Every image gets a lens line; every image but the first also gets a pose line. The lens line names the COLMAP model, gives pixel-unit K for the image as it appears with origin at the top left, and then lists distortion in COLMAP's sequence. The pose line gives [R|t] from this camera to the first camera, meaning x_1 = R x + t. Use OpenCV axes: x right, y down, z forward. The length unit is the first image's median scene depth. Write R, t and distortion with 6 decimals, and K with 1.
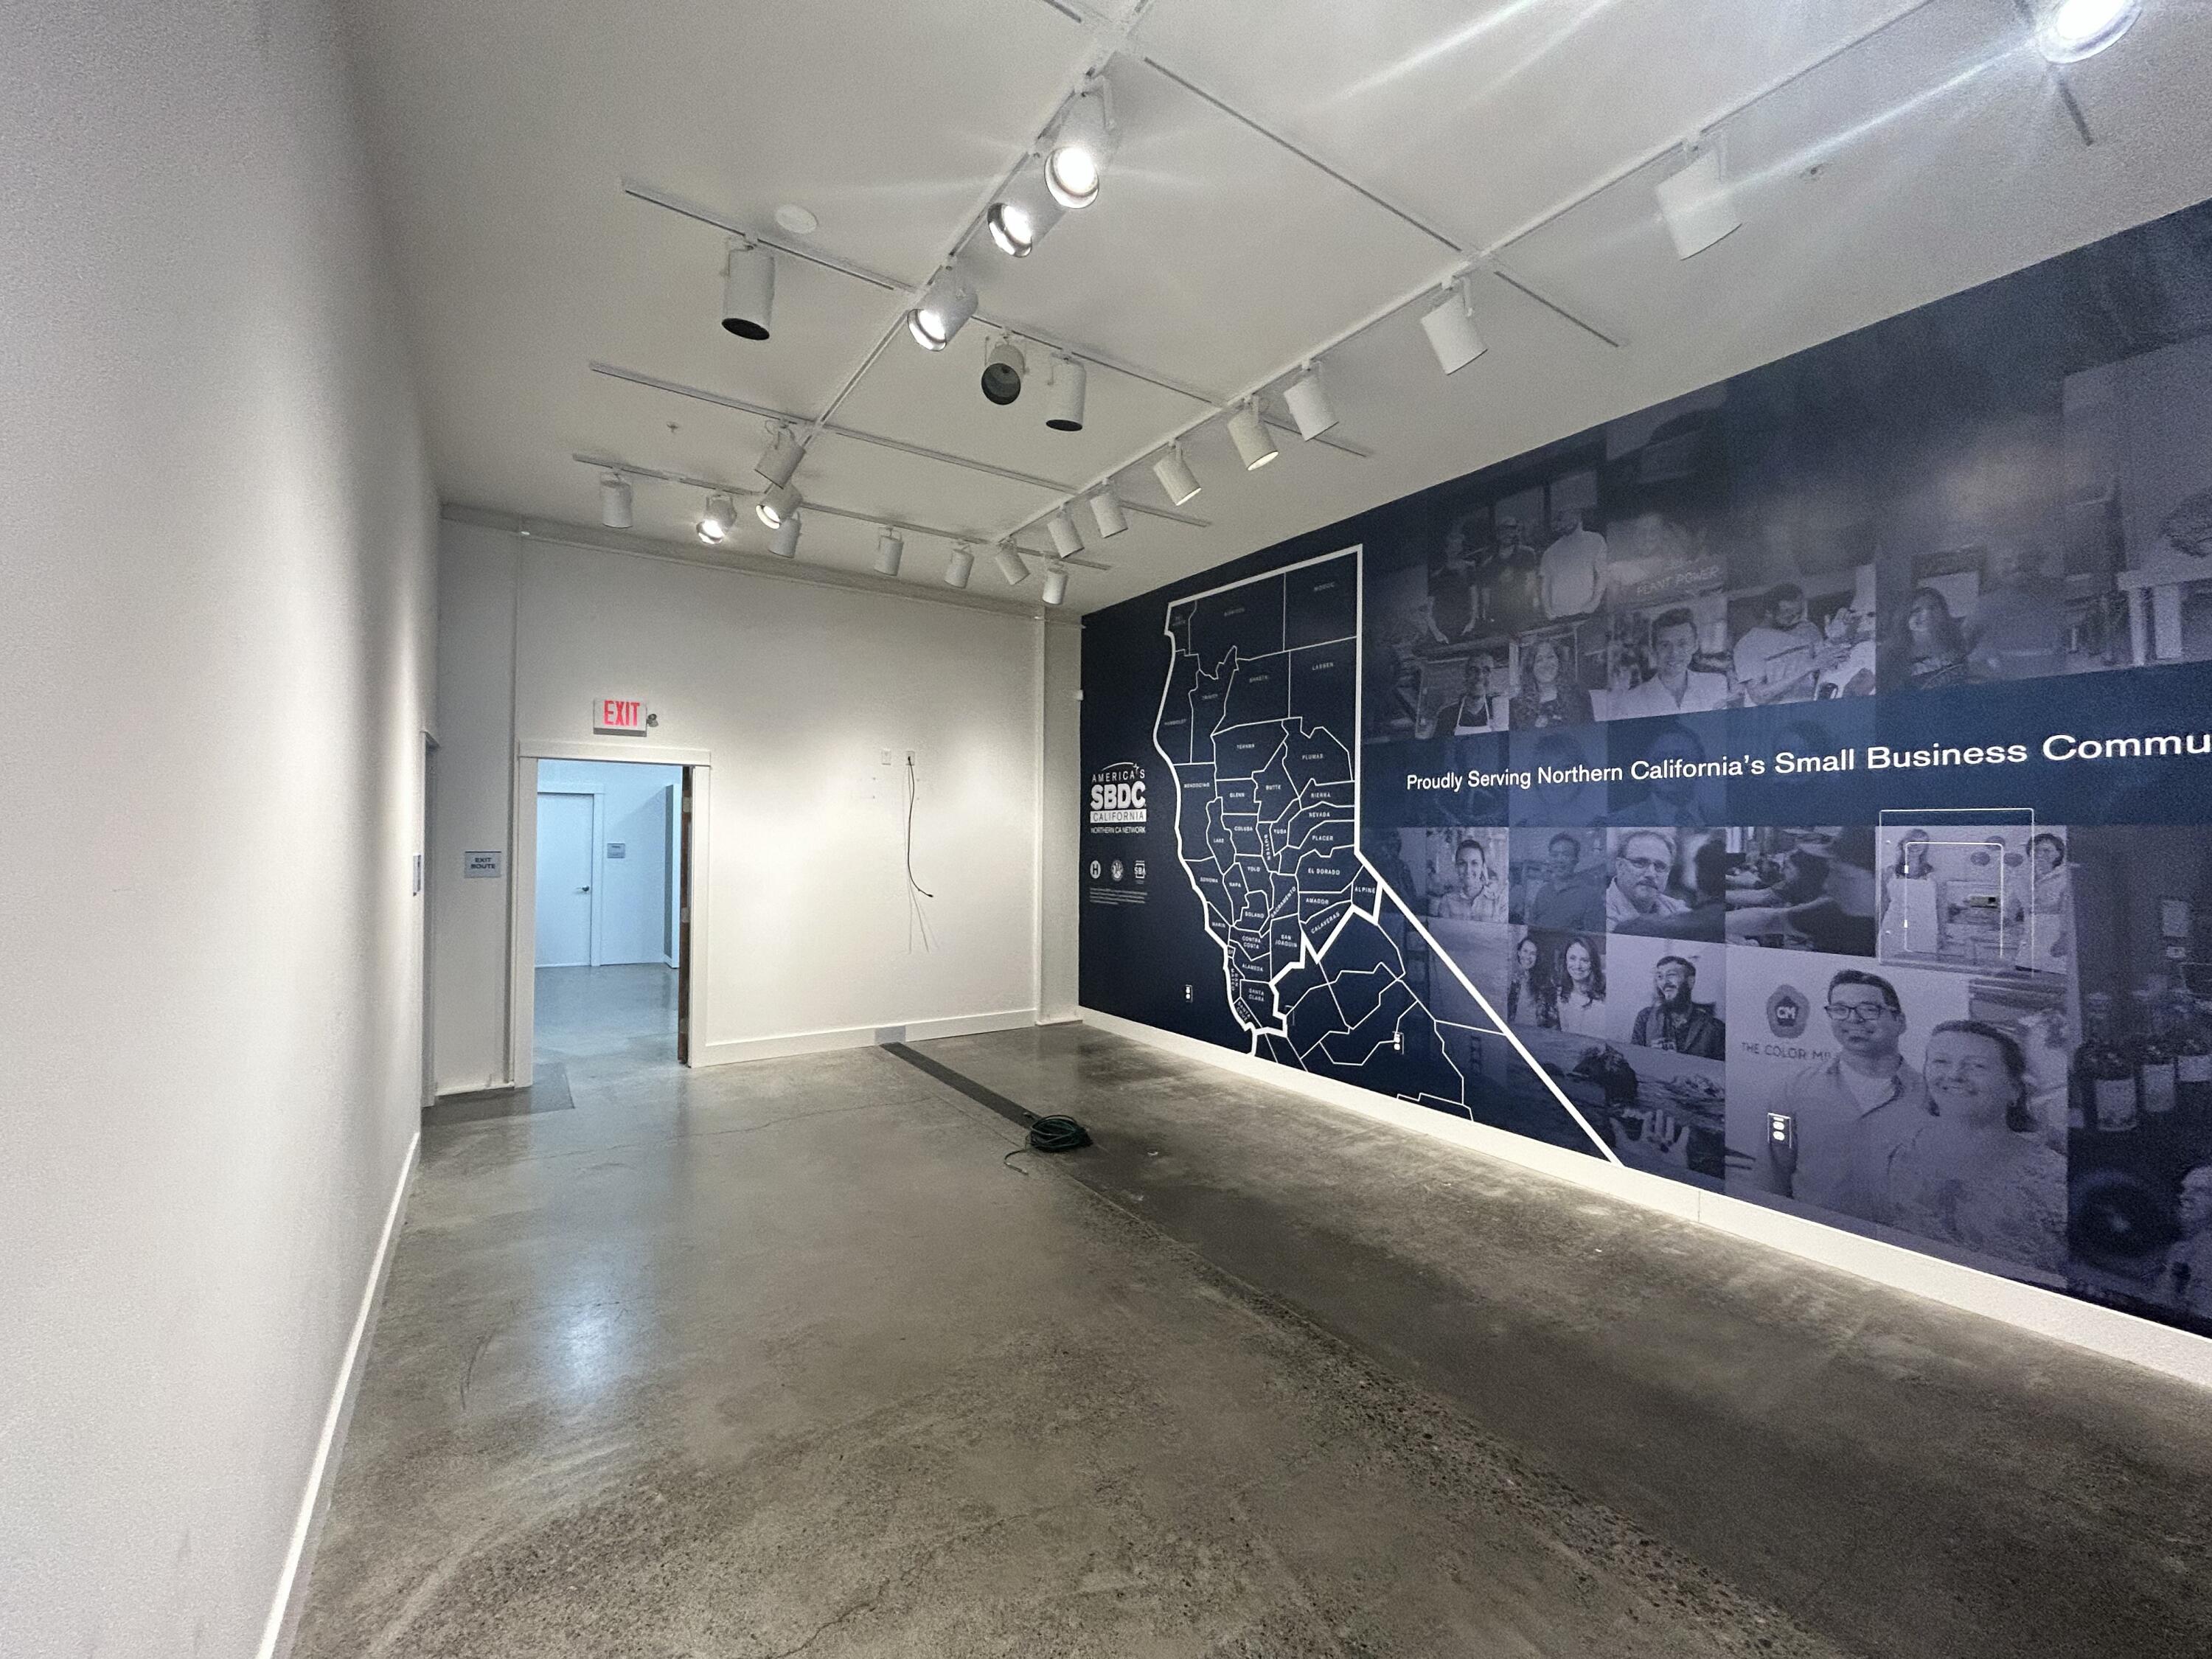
lens RADIAL K [[899.5, 0, 1111.0], [0, 899.5, 827.7], [0, 0, 1]] dist [-0.001718, 0.000340]
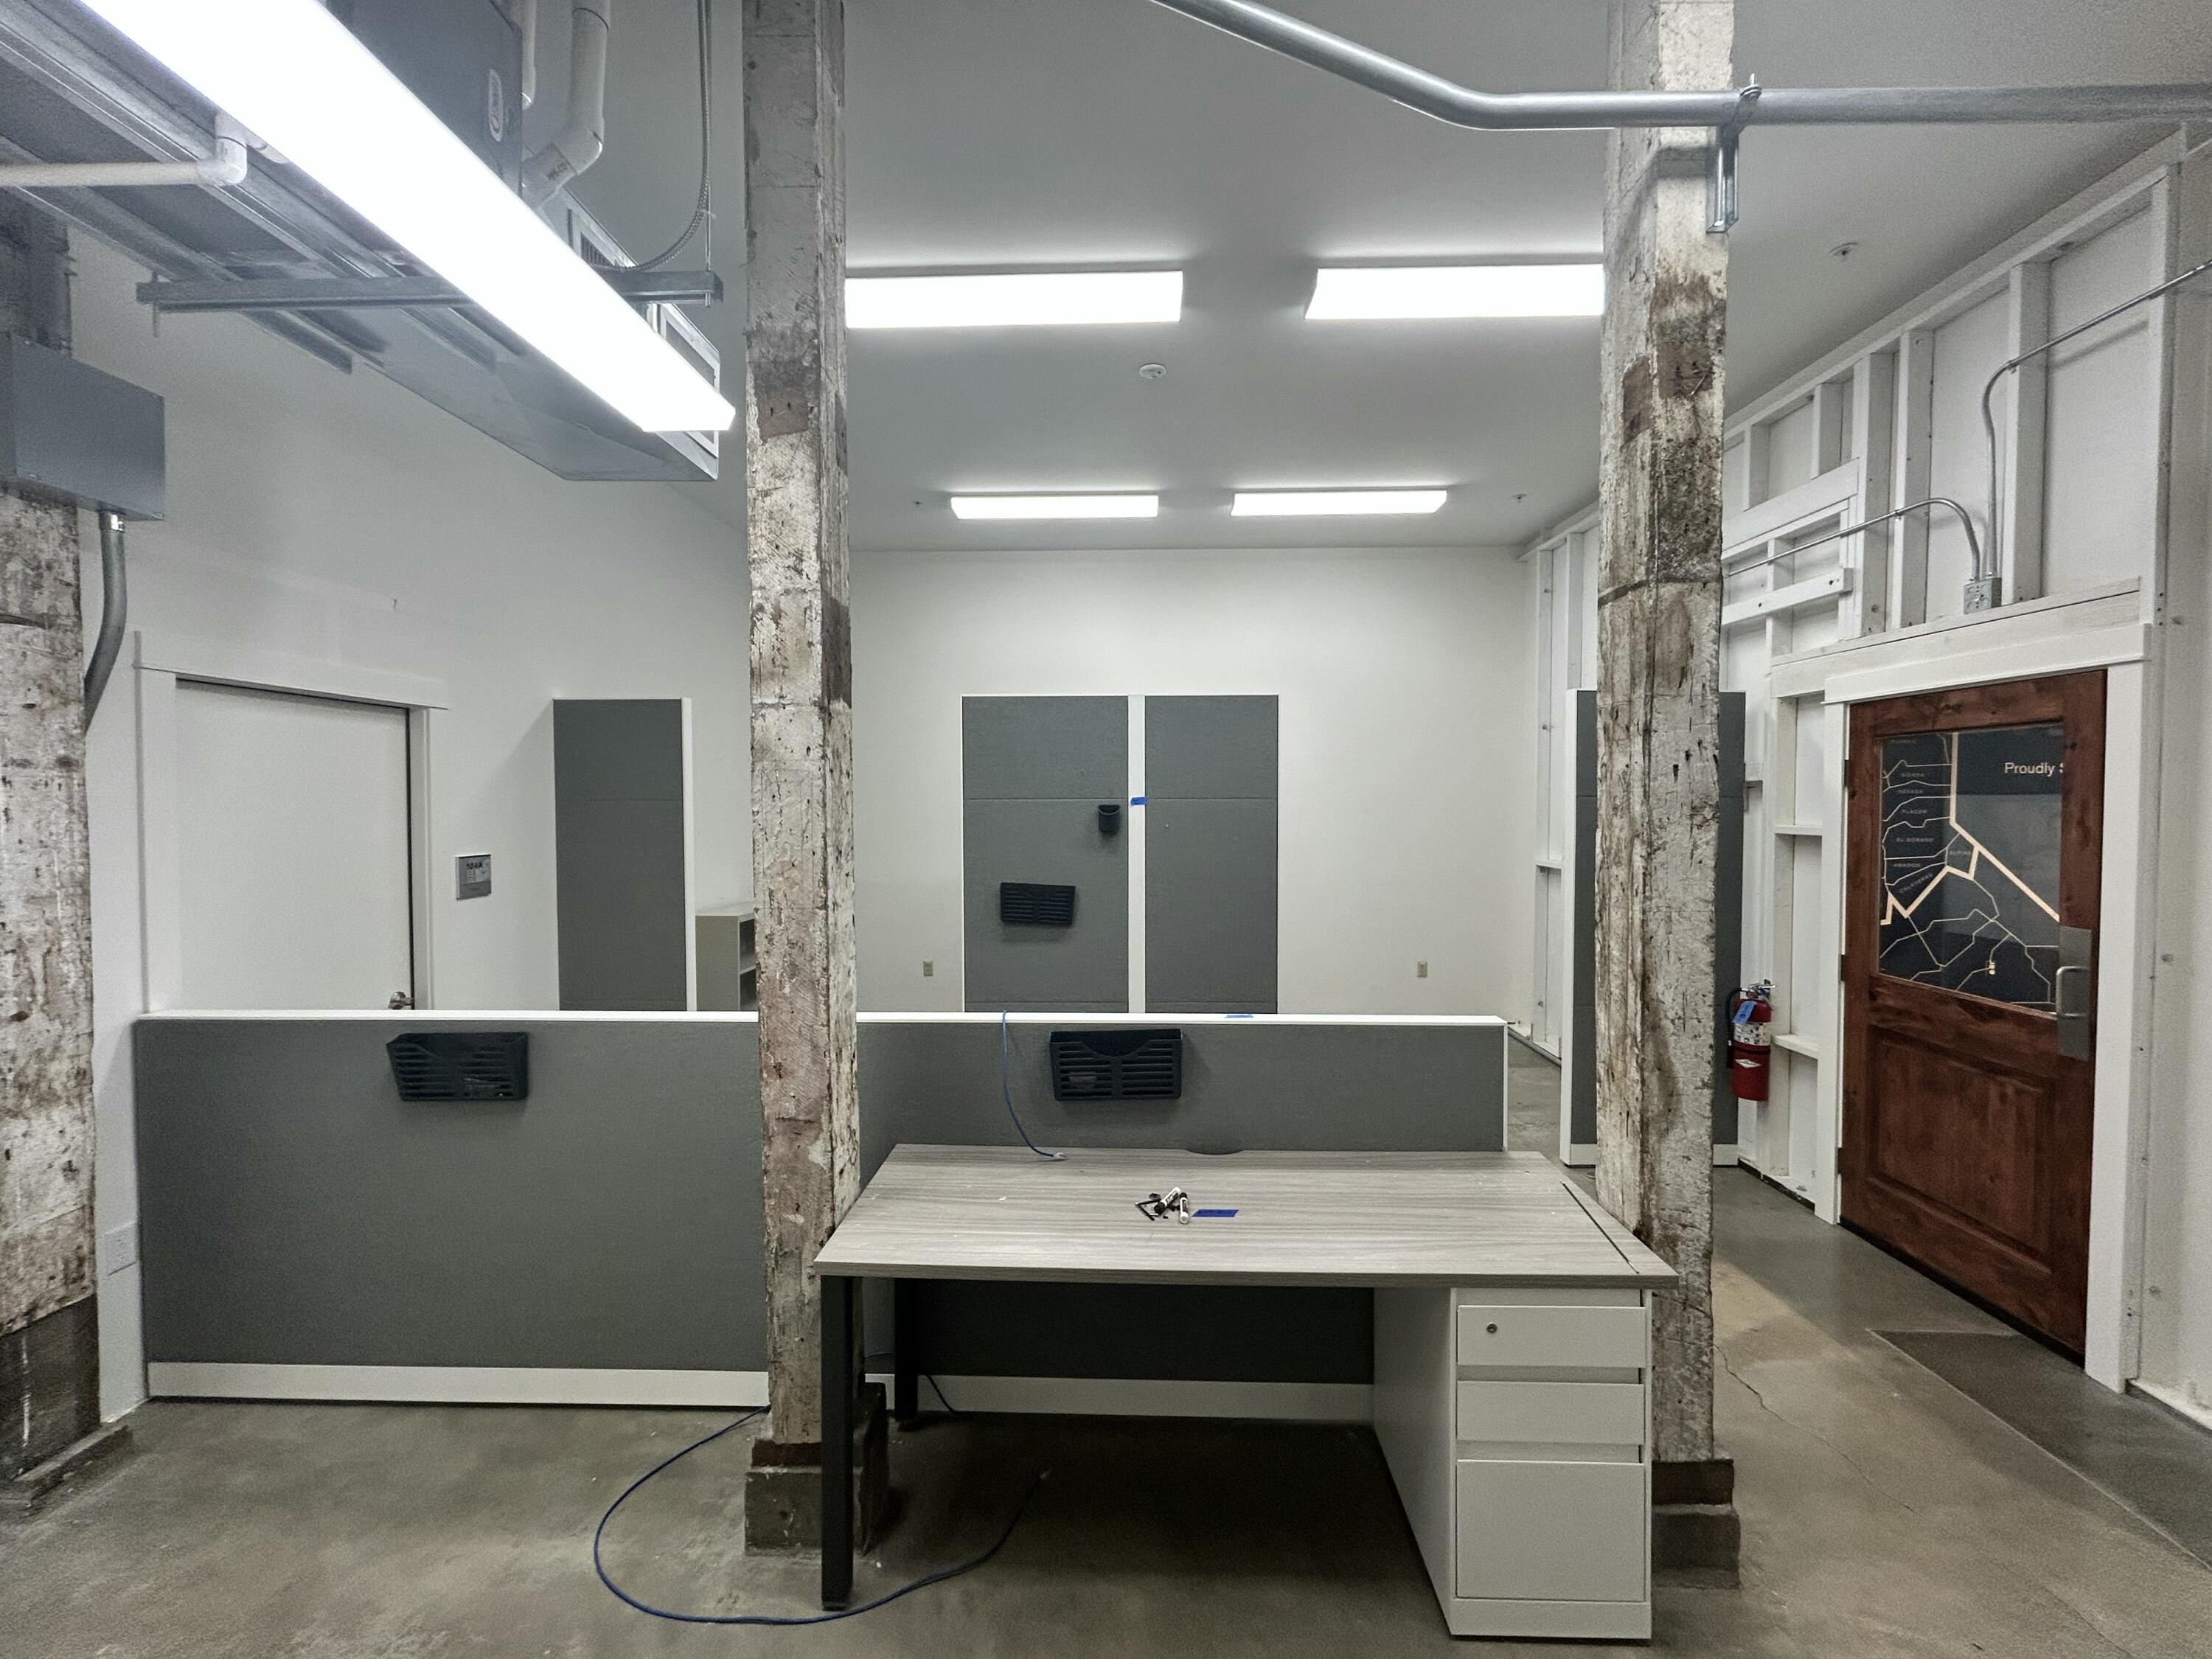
lens RADIAL K [[899.5, 0, 1106.7], [0, 899.5, 826.7], [0, 0, 1]] dist [-0.001718, 0.000340]
pose [[0.590377, -0.030468, 0.806553, -1.811081], [-0.000799, 0.999265, 0.038333, -0.017514], [-0.807127, -0.023275, 0.589918, 1.566515]]
